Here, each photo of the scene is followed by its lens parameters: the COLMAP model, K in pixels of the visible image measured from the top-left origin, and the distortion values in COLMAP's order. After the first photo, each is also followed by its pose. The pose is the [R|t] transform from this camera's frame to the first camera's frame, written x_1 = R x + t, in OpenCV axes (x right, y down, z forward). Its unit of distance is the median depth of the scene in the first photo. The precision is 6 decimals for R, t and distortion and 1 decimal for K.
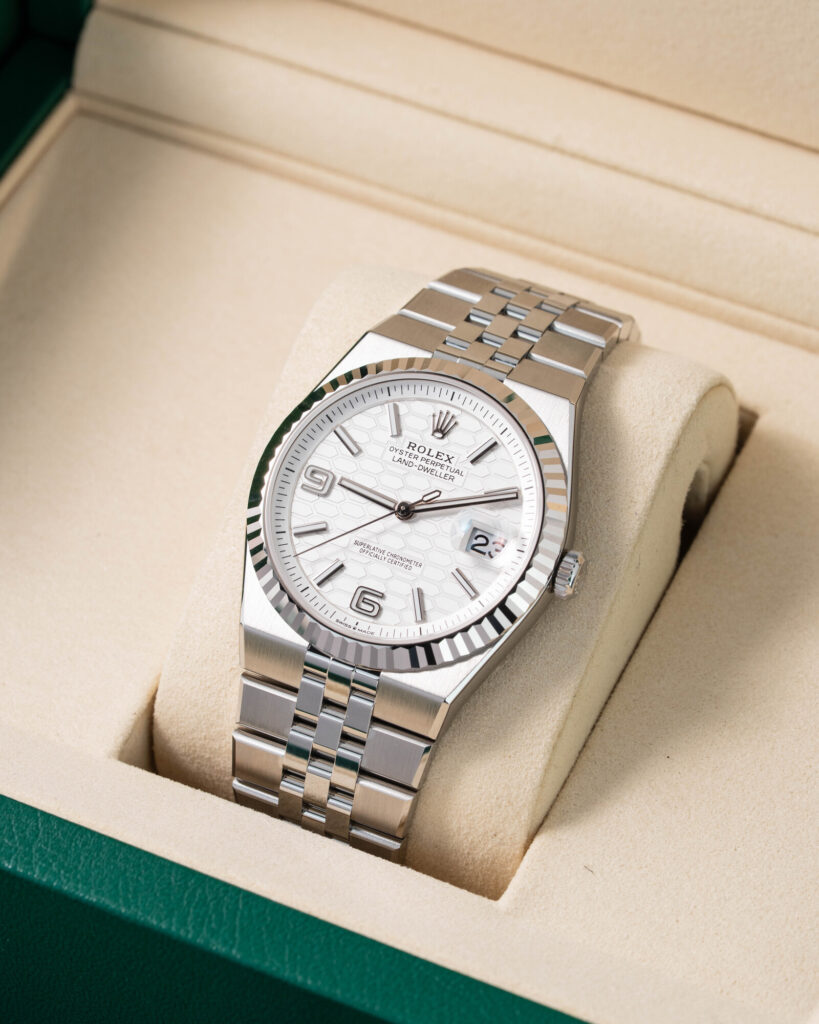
lens RADIAL K [[3609.9, 0, 406.8], [0, 3609.9, 511.3], [0, 0, 1]] dist [-0.020113, 0.000000]
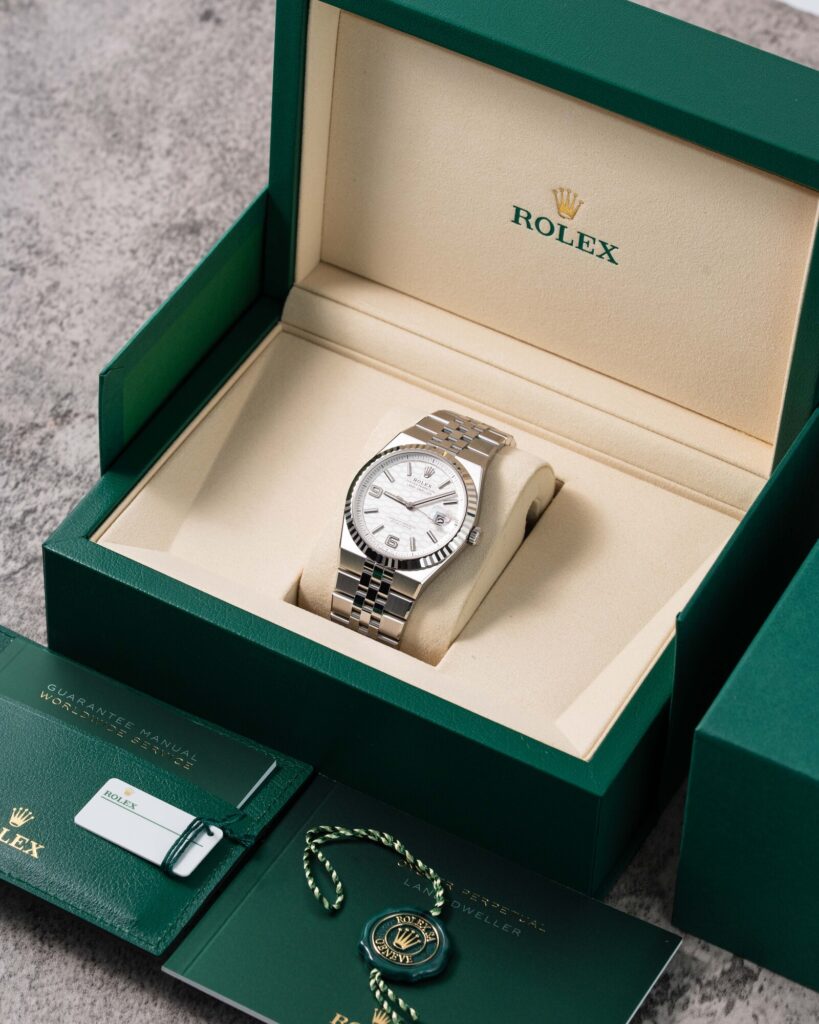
lens RADIAL K [[3609.9, 0, 410.3], [0, 3609.9, 512.4], [0, 0, 1]] dist [-0.020113, 0.000000]
pose [[0.996860, 0.078381, -0.011243, 0.027053], [-0.078871, 0.995468, -0.053130, 0.132913], [0.007028, 0.053850, 0.998524, -1.426585]]
